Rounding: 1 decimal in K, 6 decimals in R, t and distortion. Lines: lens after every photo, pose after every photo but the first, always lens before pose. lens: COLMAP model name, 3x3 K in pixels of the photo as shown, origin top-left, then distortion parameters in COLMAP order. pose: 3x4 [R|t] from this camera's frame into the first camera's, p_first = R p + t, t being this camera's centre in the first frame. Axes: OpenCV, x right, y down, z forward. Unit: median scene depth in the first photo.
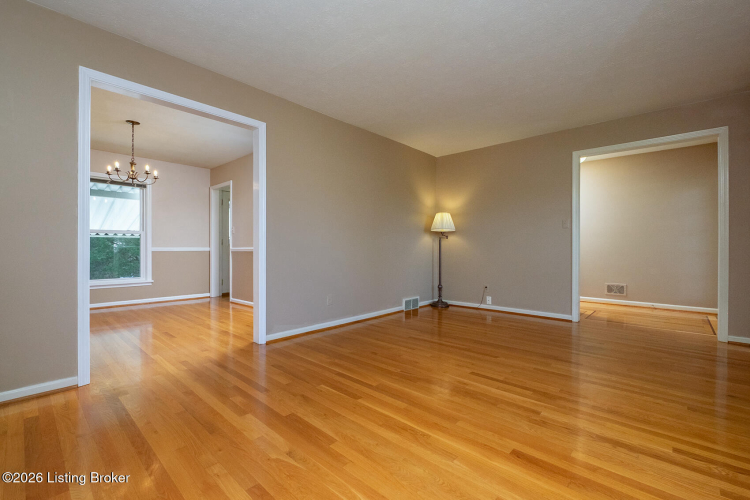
lens RADIAL K [[327.1, 0, 373.4], [0, 327.1, 252.6], [0, 0, 1]] dist [-0.002743, -0.001491]
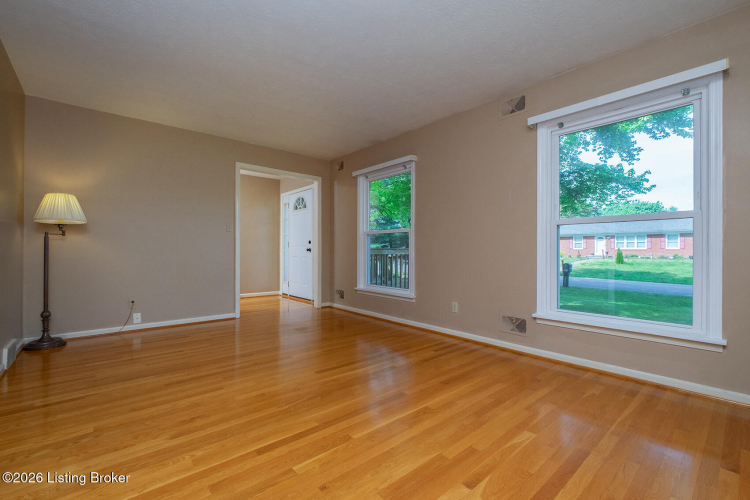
lens RADIAL K [[327.1, 0, 379.7], [0, 327.1, 251.4], [0, 0, 1]] dist [-0.002743, -0.001491]
pose [[0.099862, -0.003568, 0.994995, -0.391690], [0.010652, 0.999940, 0.002517, -0.008038], [-0.994944, 0.010348, 0.099894, 0.388945]]
